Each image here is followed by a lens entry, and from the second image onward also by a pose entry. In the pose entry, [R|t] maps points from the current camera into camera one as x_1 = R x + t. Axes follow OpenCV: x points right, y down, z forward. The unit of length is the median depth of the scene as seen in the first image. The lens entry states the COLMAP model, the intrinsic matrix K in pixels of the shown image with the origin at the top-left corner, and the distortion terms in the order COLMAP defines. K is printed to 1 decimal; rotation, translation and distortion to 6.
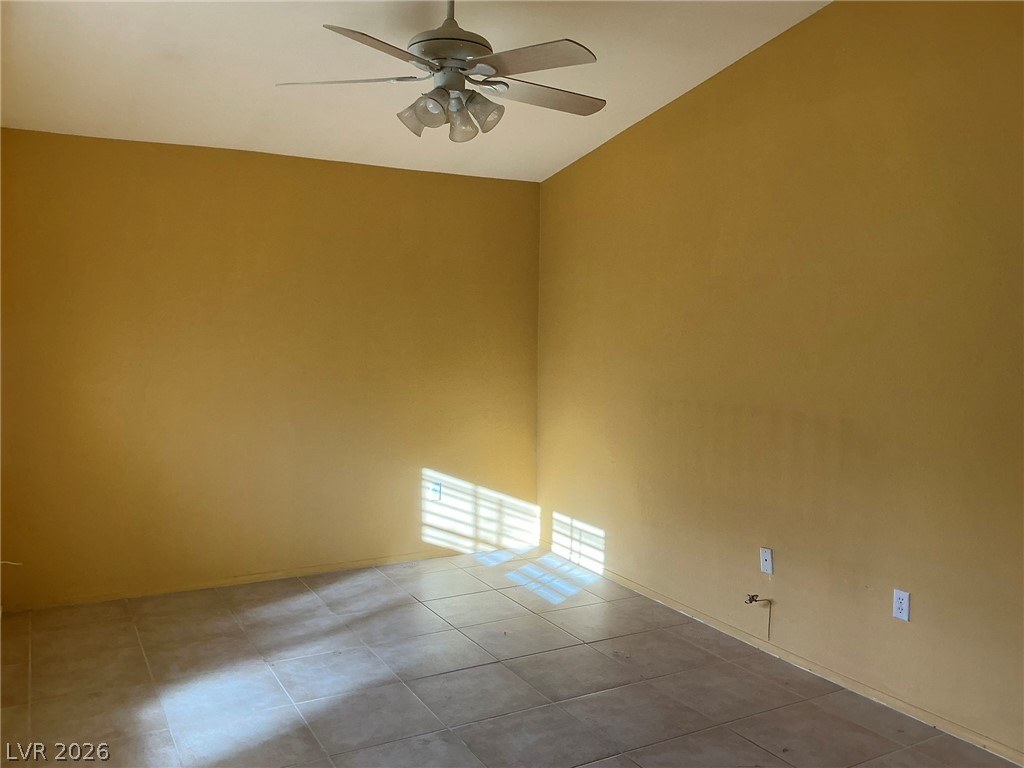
lens RADIAL K [[856.9, 0, 513.6], [0, 856.9, 380.8], [0, 0, 1]] dist [0.137548, -0.291144]
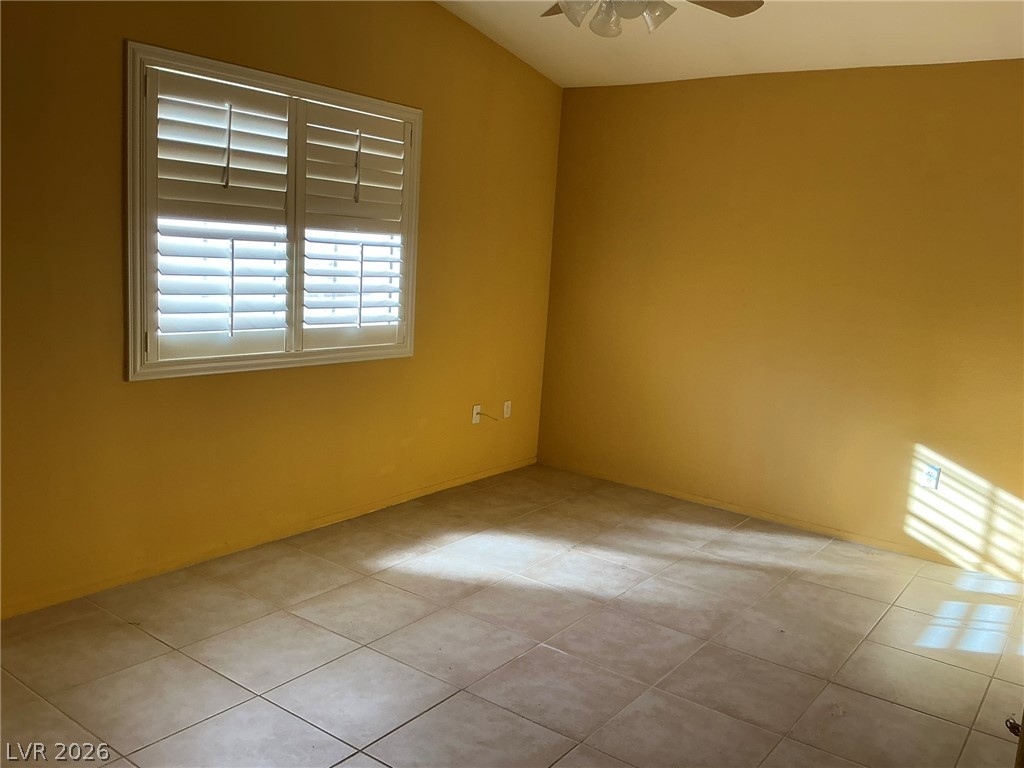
lens RADIAL K [[856.9, 0, 513.6], [0, 856.9, 380.8], [0, 0, 1]] dist [0.137548, -0.291144]
pose [[0.413364, 0.156934, -0.896940, 0.484406], [-0.113549, 0.986231, 0.120227, -0.011338], [0.903458, 0.052149, 0.425492, 0.332930]]
